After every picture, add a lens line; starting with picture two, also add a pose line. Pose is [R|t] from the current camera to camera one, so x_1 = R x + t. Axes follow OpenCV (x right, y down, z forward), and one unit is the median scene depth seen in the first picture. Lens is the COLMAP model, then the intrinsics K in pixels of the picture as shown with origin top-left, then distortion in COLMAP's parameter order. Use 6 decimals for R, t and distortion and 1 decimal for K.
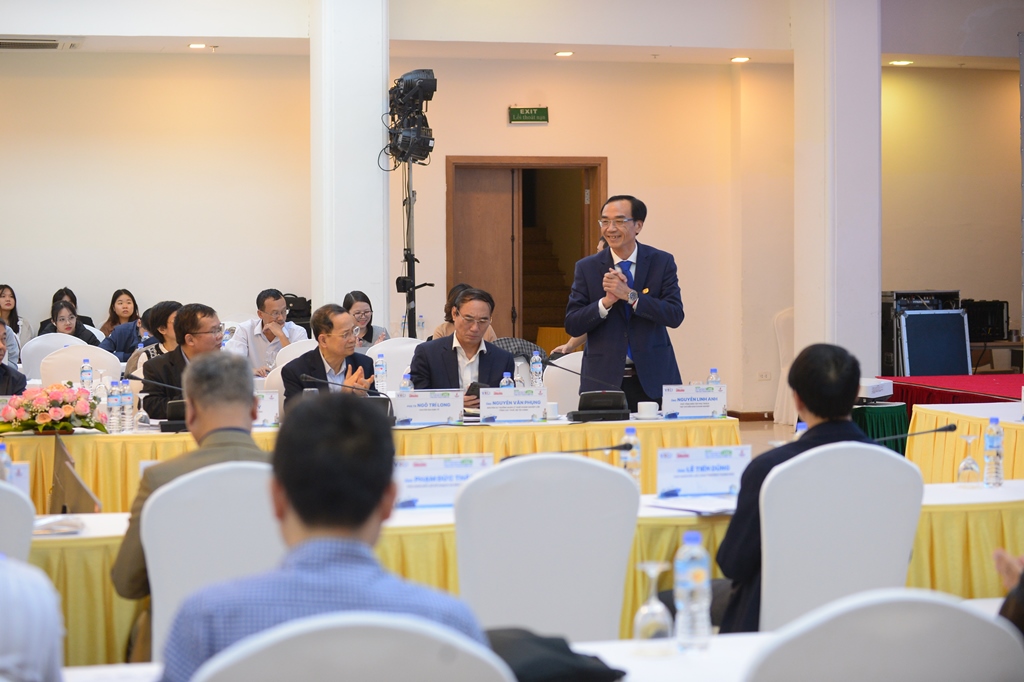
lens RADIAL K [[2060.3, 0, 511.6], [0, 2060.3, 387.5], [0, 0, 1]] dist [-0.147317, -0.023714]
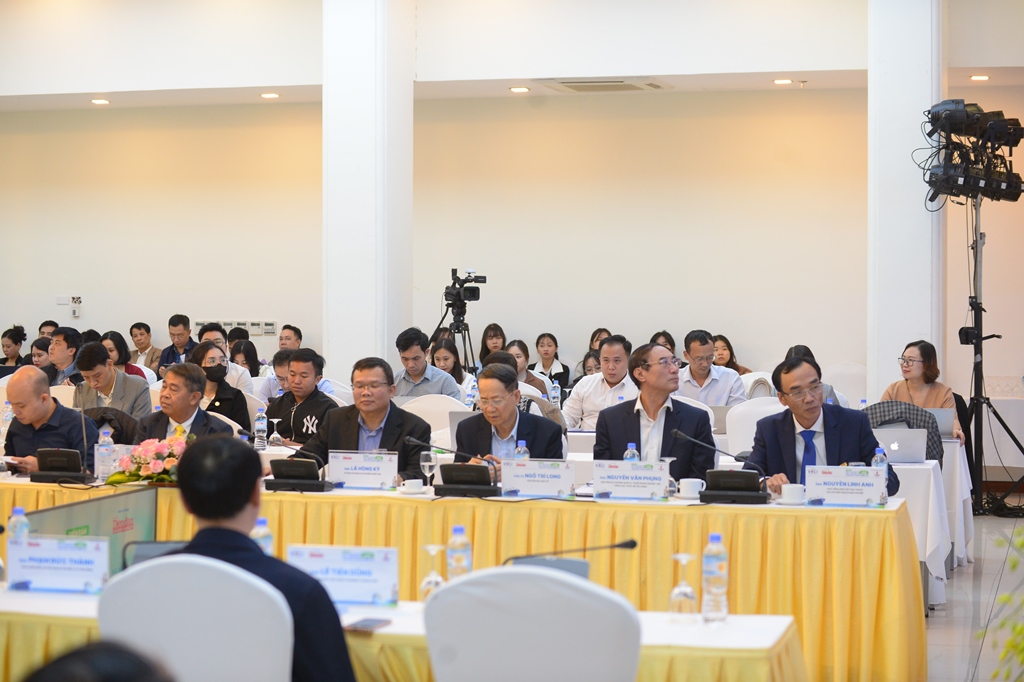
lens RADIAL K [[2060.3, 0, 511.6], [0, 2060.3, 387.5], [0, 0, 1]] dist [-0.147317, -0.023714]
pose [[0.856226, 0.028499, -0.515814, 0.413115], [-0.036849, 0.999303, -0.005956, -0.024345], [0.515285, 0.024107, 0.856680, 0.207523]]
